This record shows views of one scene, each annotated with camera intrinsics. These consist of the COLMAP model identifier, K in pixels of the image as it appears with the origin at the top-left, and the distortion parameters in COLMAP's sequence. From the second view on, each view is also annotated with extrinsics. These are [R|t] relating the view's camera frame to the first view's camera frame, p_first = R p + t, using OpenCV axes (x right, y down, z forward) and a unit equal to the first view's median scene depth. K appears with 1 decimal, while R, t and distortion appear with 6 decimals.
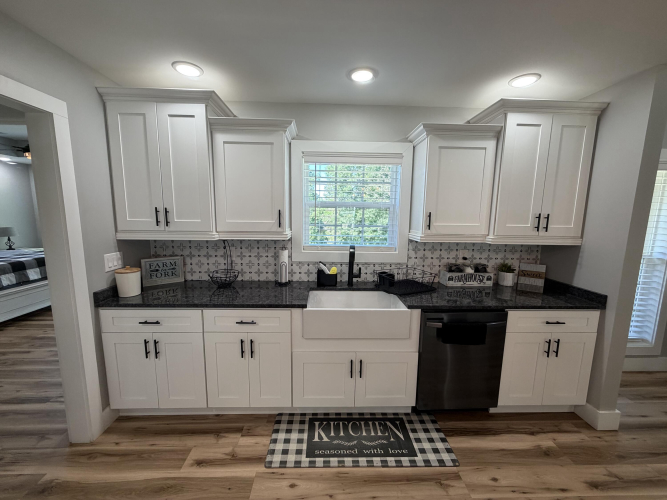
lens RADIAL K [[264.6, 0, 333.2], [0, 264.6, 251.6], [0, 0, 1]] dist [-0.000669, -0.000046]
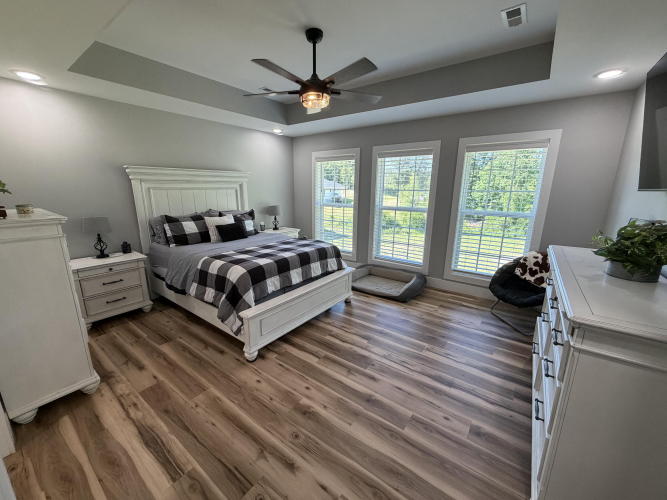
lens RADIAL K [[264.6, 0, 328.1], [0, 264.6, 252.6], [0, 0, 1]] dist [-0.000669, -0.000046]
pose [[0.773417, 0.136043, -0.619127, -0.647148], [-0.077750, 0.989683, 0.120341, -0.076814], [0.629112, -0.044937, 0.776015, 0.512814]]
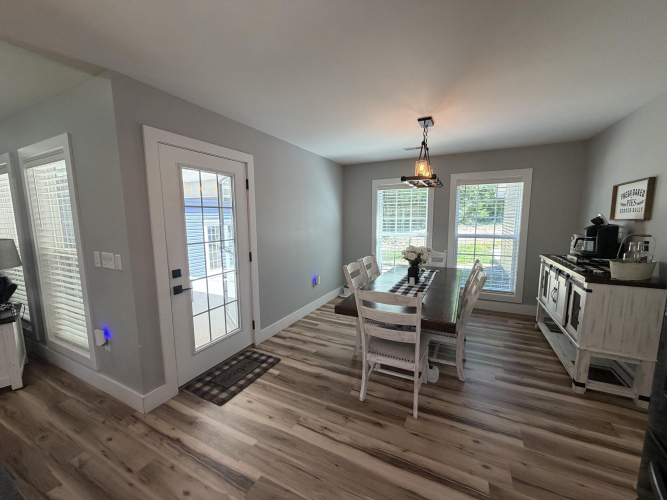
lens RADIAL K [[264.6, 0, 334.3], [0, 264.6, 250.5], [0, 0, 1]] dist [-0.000669, -0.000046]
pose [[0.882597, 0.045645, -0.467910, -1.175437], [-0.057888, 0.998253, -0.011811, -0.086267], [0.466553, 0.037511, 0.883697, 0.509306]]
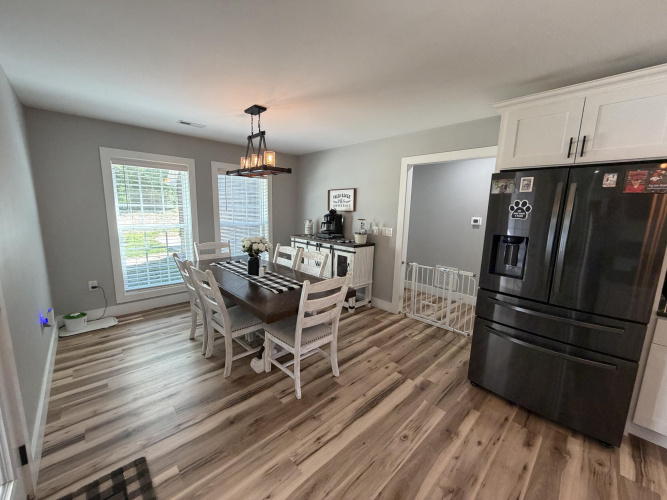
lens RADIAL K [[264.6, 0, 329.6], [0, 264.6, 249.6], [0, 0, 1]] dist [-0.000669, -0.000046]
pose [[0.745785, -0.093812, 0.659549, -1.321958], [0.078961, 0.995504, 0.052312, -0.092828], [-0.661491, 0.013065, 0.749839, 0.534010]]
